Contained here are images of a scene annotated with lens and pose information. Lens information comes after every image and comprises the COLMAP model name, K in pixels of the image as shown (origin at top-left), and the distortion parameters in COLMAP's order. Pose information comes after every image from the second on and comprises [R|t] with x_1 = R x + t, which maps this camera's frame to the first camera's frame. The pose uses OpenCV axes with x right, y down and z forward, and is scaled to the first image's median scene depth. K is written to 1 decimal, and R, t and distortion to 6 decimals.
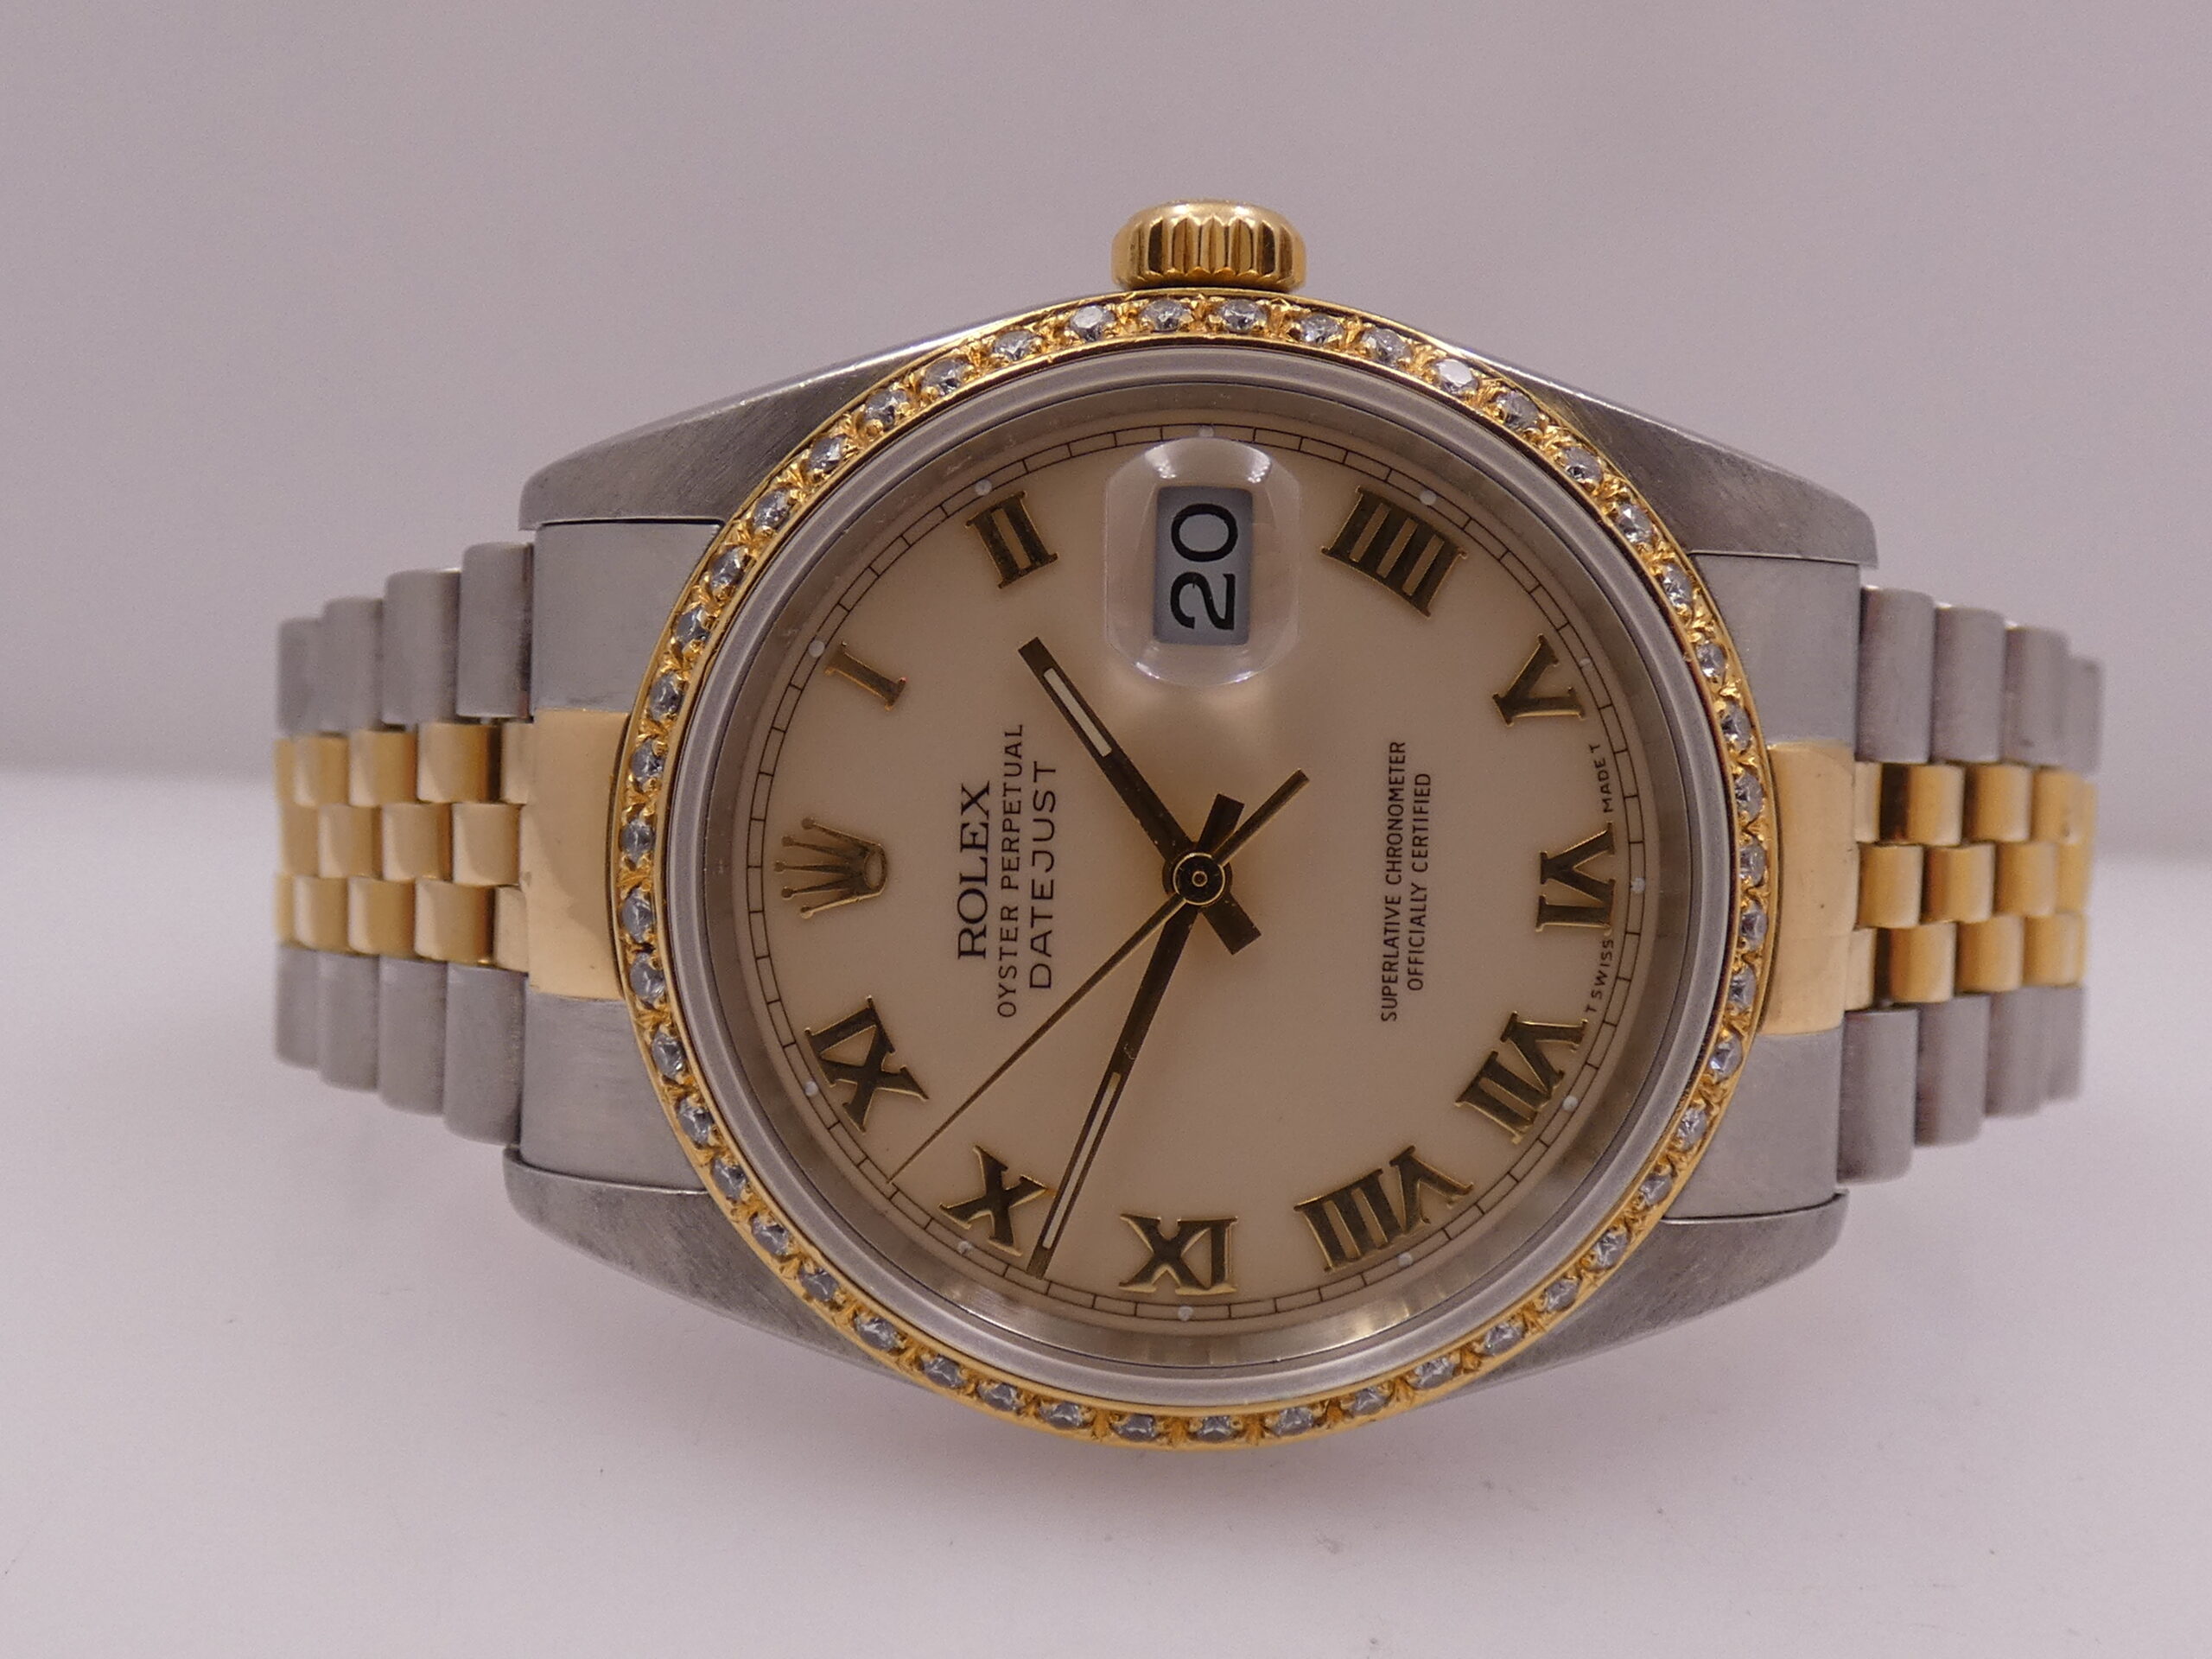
lens RADIAL K [[2596.0, 0, 1101.7], [0, 2596.0, 833.6], [0, 0, 1]] dist [-0.024012, 0.000000]
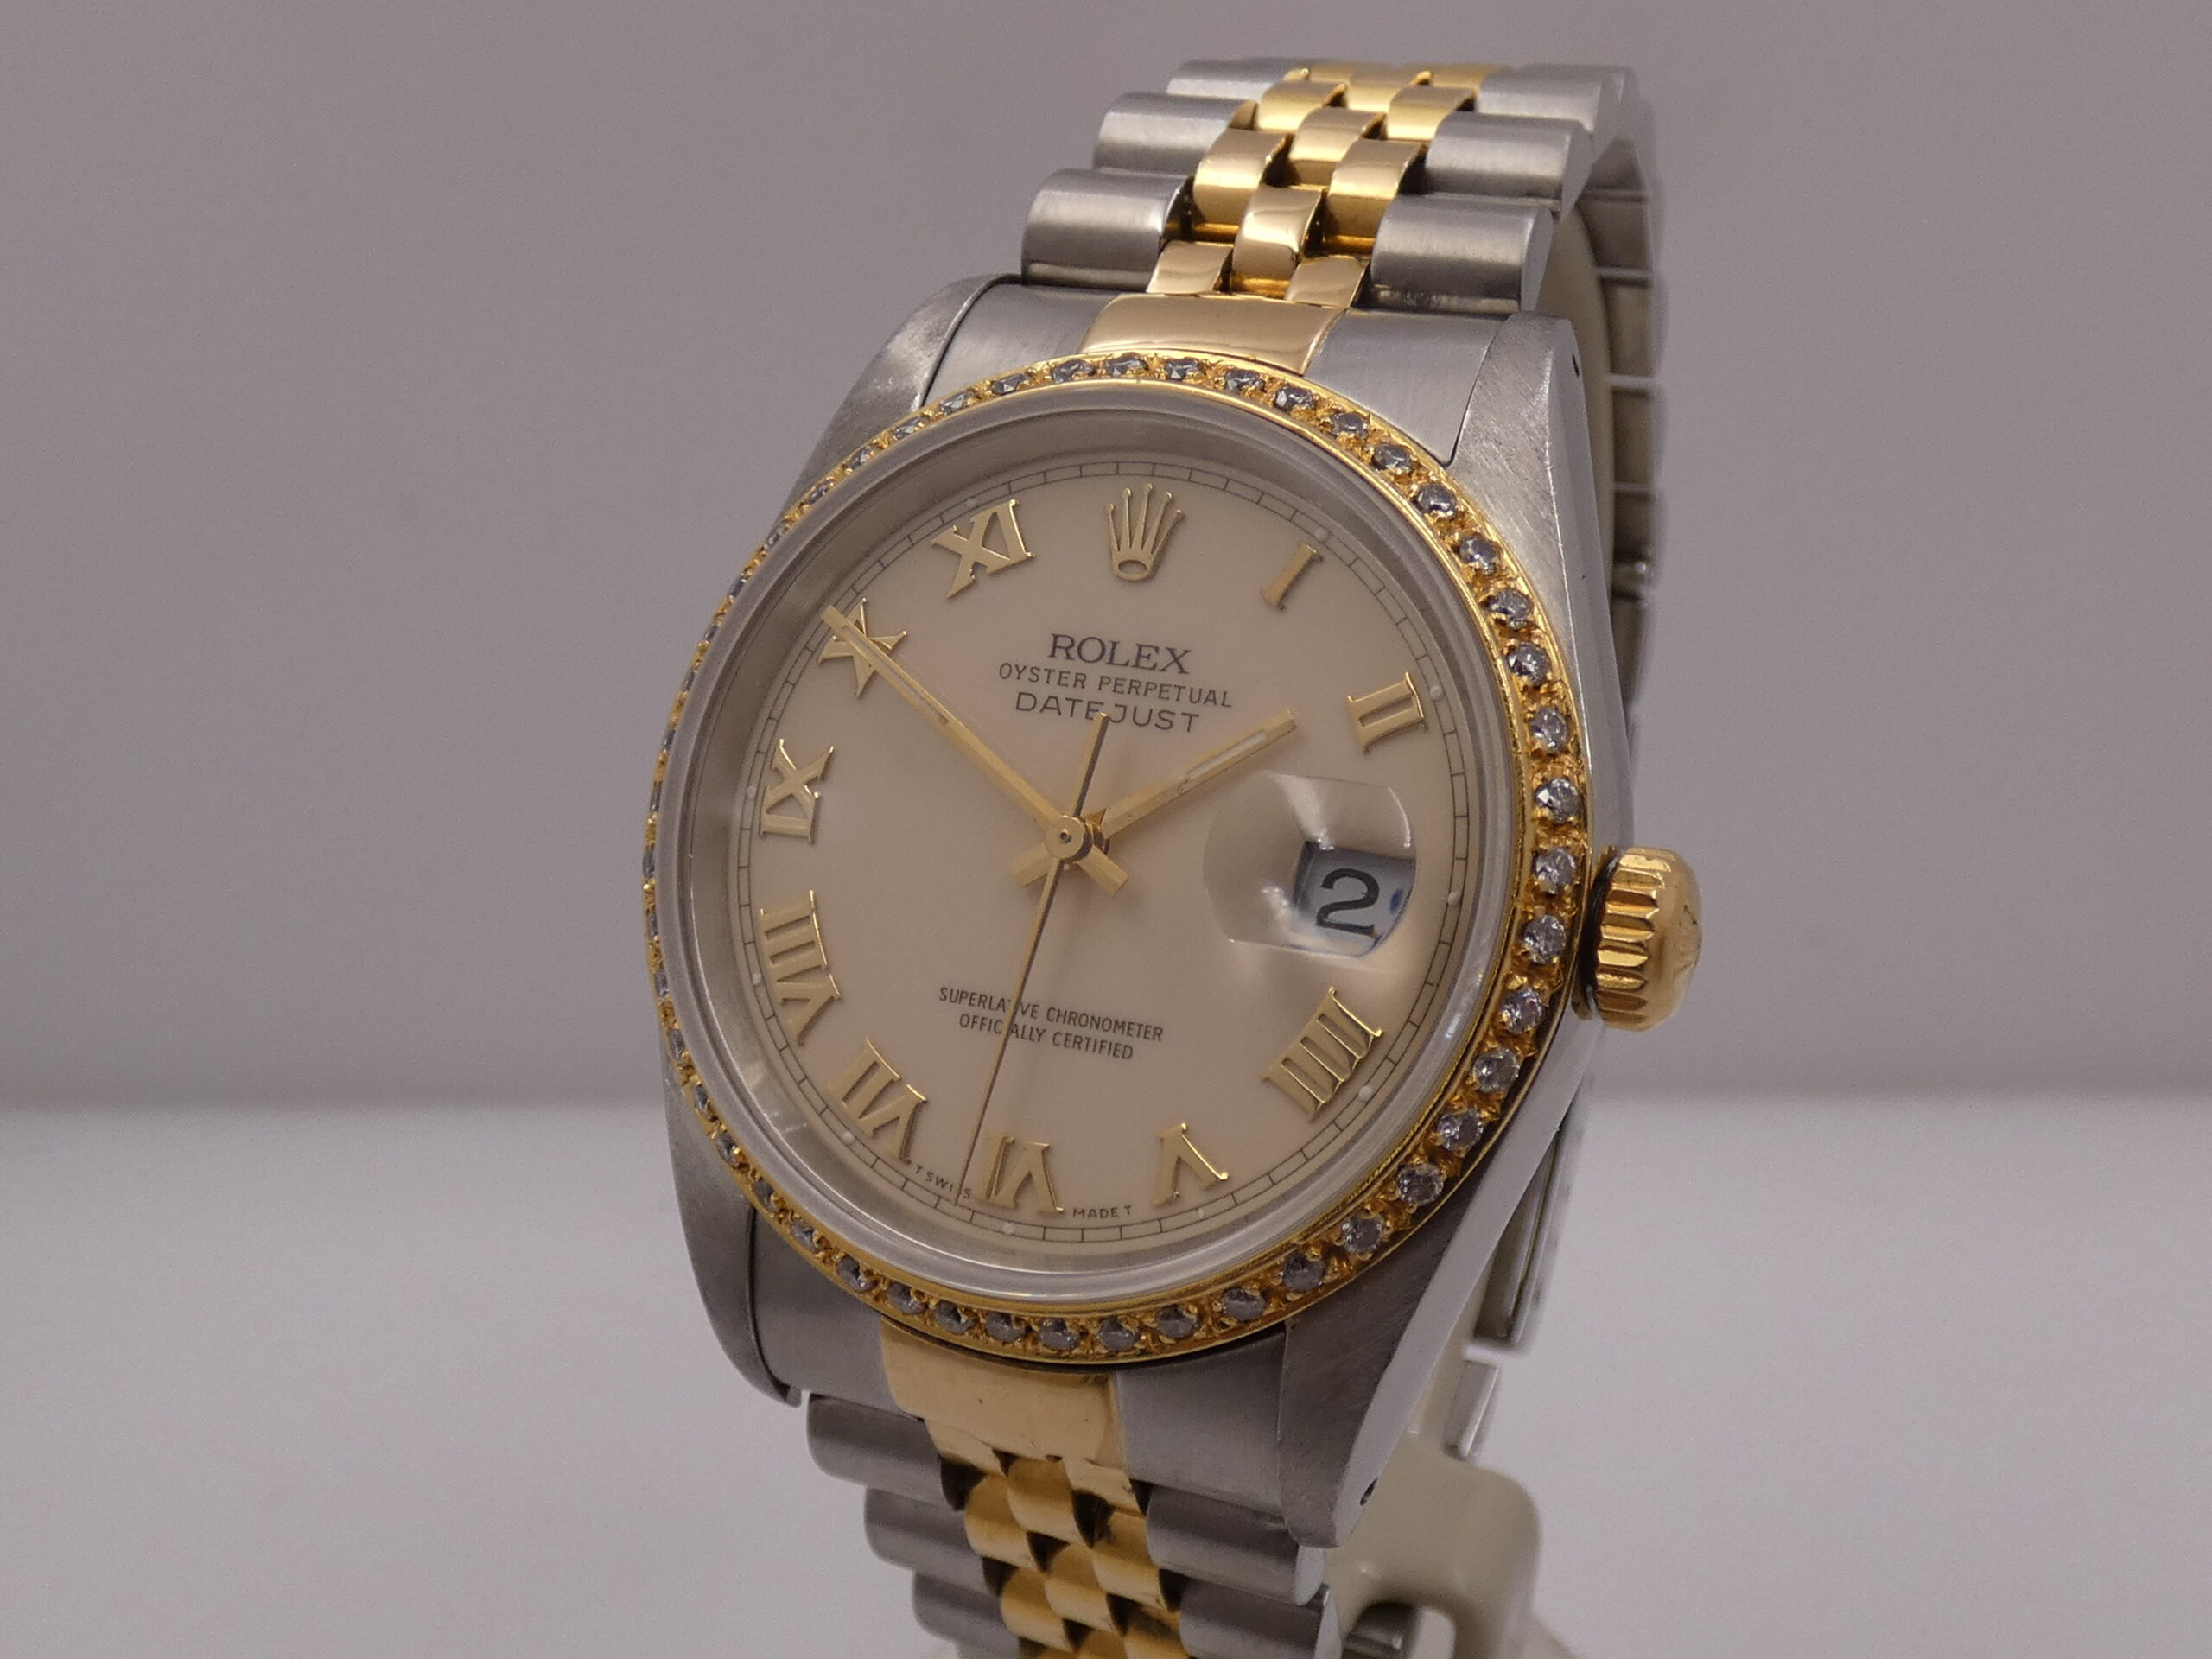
lens RADIAL K [[2596.0, 0, 1090.9], [0, 2596.0, 838.0], [0, 0, 1]] dist [-0.024012, 0.000000]
pose [[-0.167658, 0.980826, -0.099358, 0.146604], [-0.927493, -0.122771, 0.353106, -0.389139], [0.334138, 0.151355, 0.930292, -0.059658]]
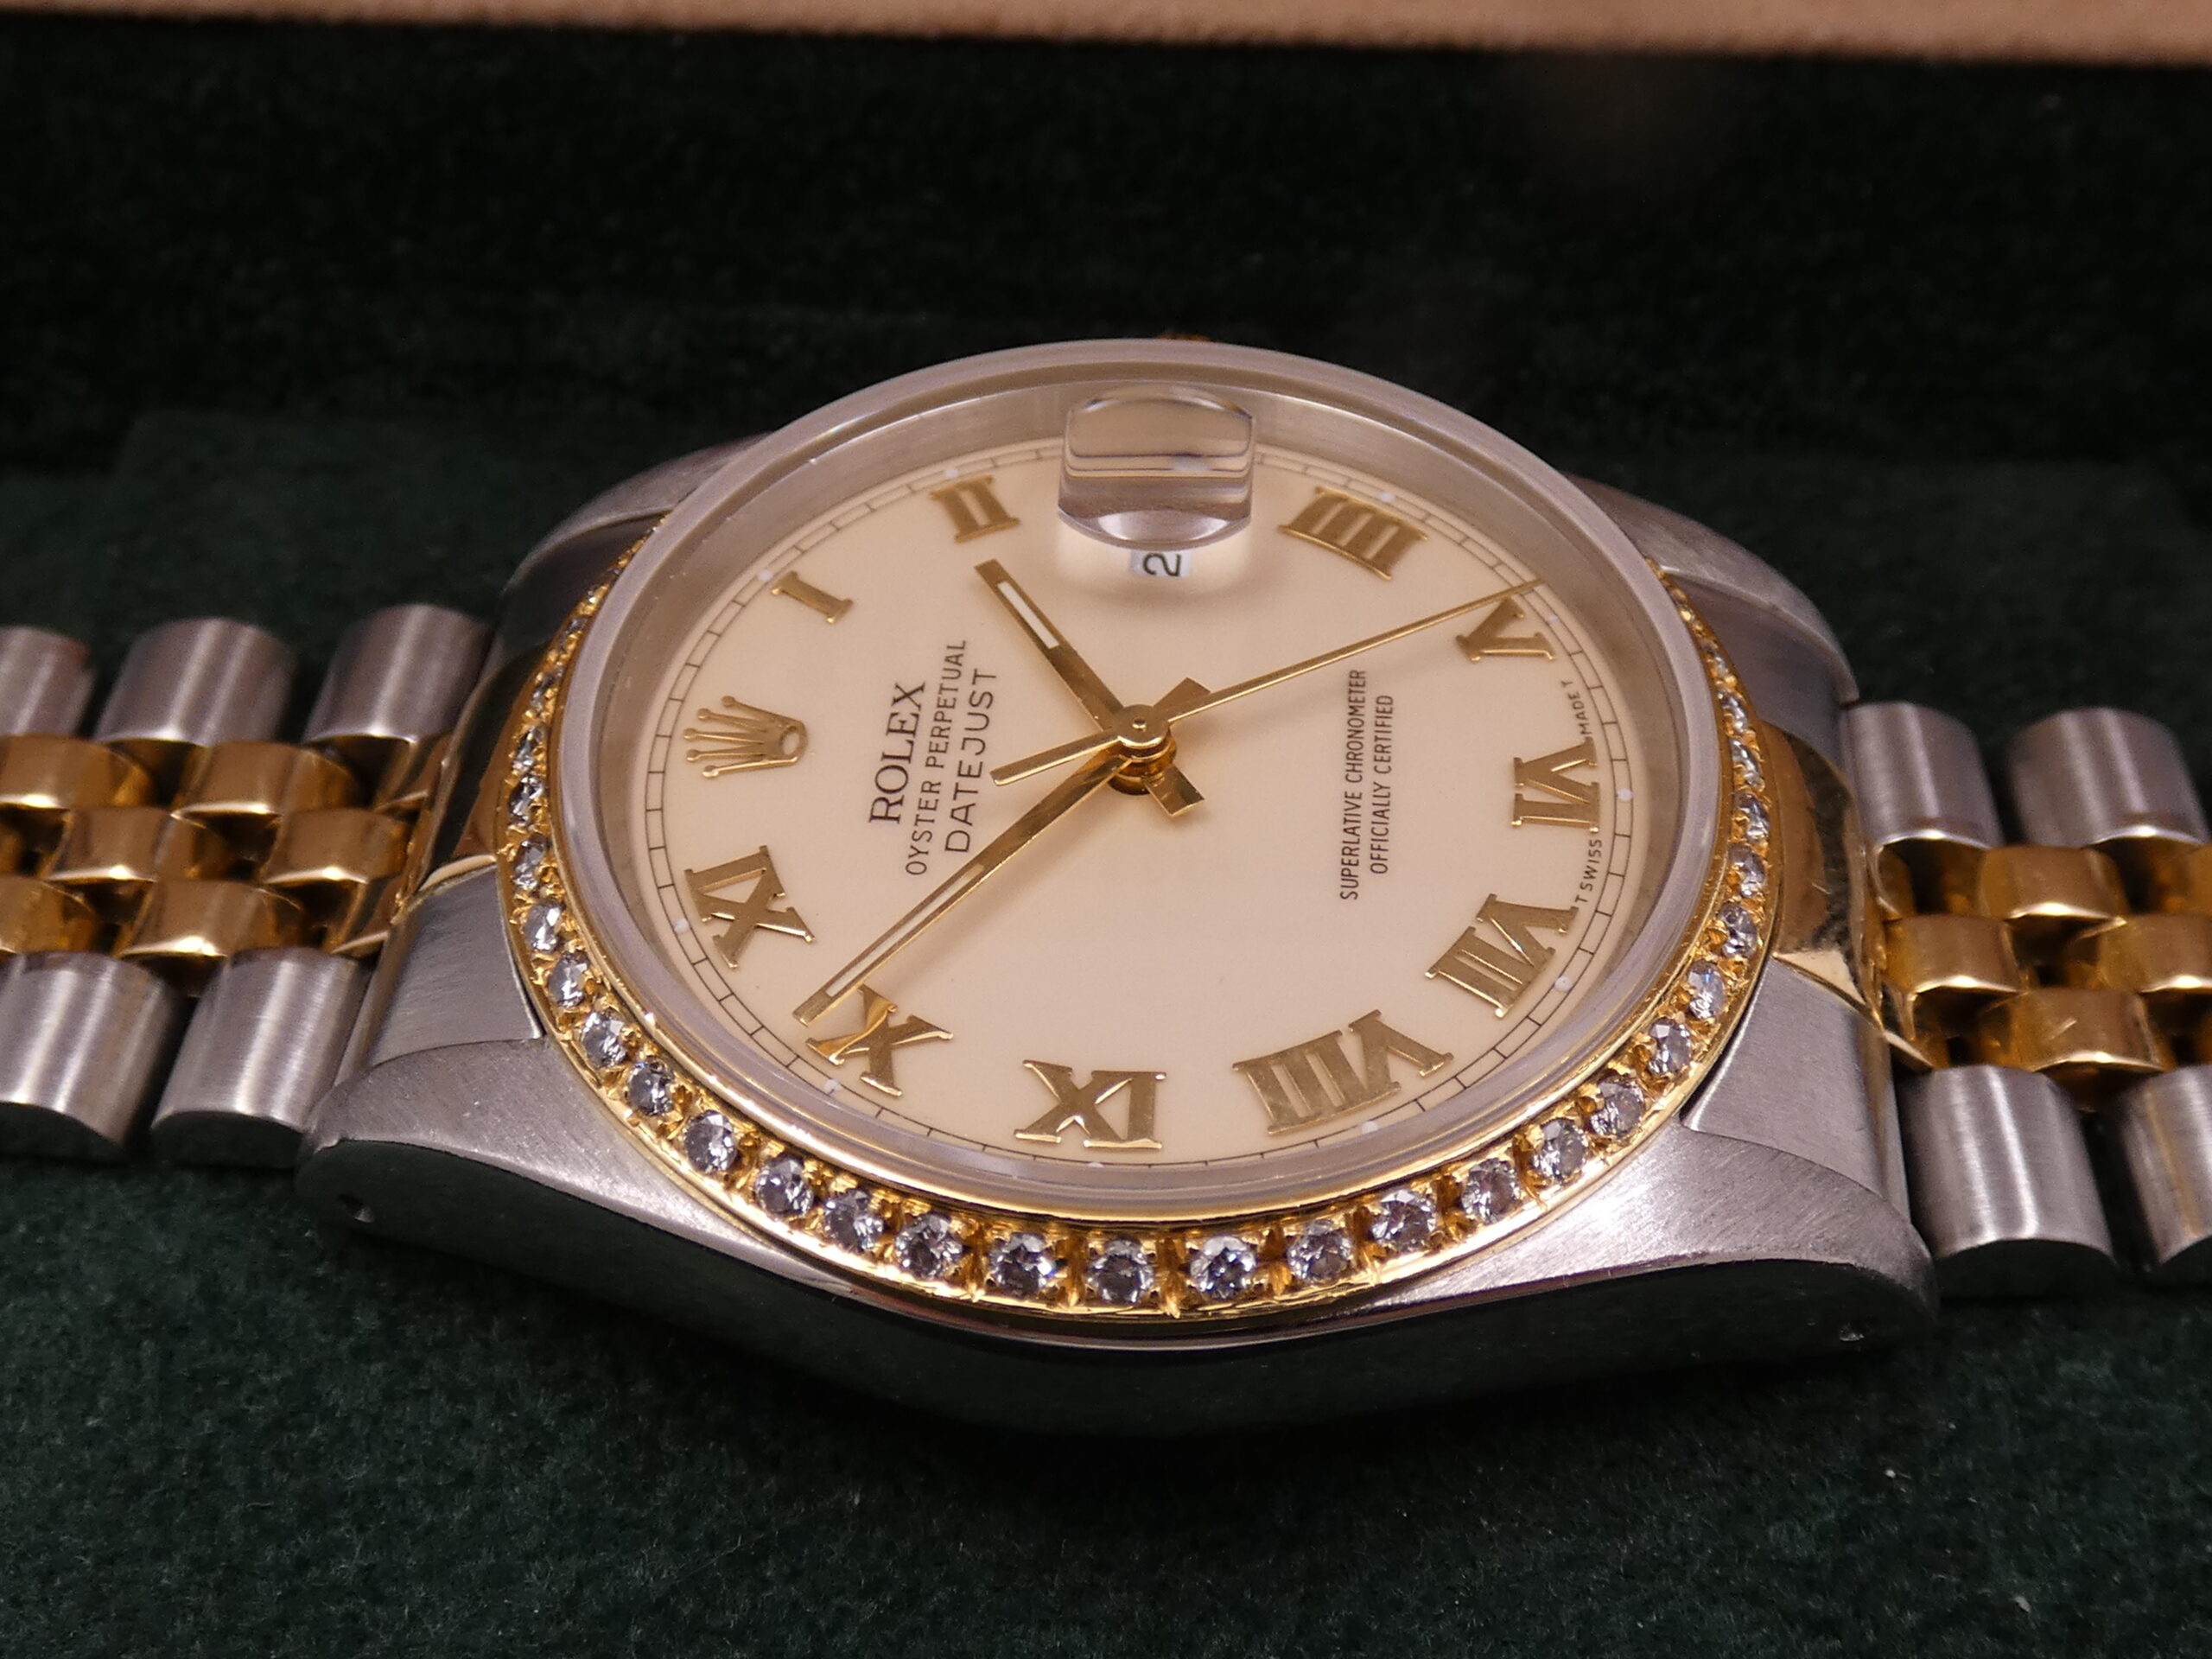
lens RADIAL K [[2596.0, 0, 1113.8], [0, 2596.0, 842.9], [0, 0, 1]] dist [-0.024012, 0.000000]
pose [[0.997998, 0.043613, -0.045812, 0.070986], [-0.063154, 0.727384, -0.683319, 0.663387], [0.003521, 0.684844, 0.728682, 0.350089]]
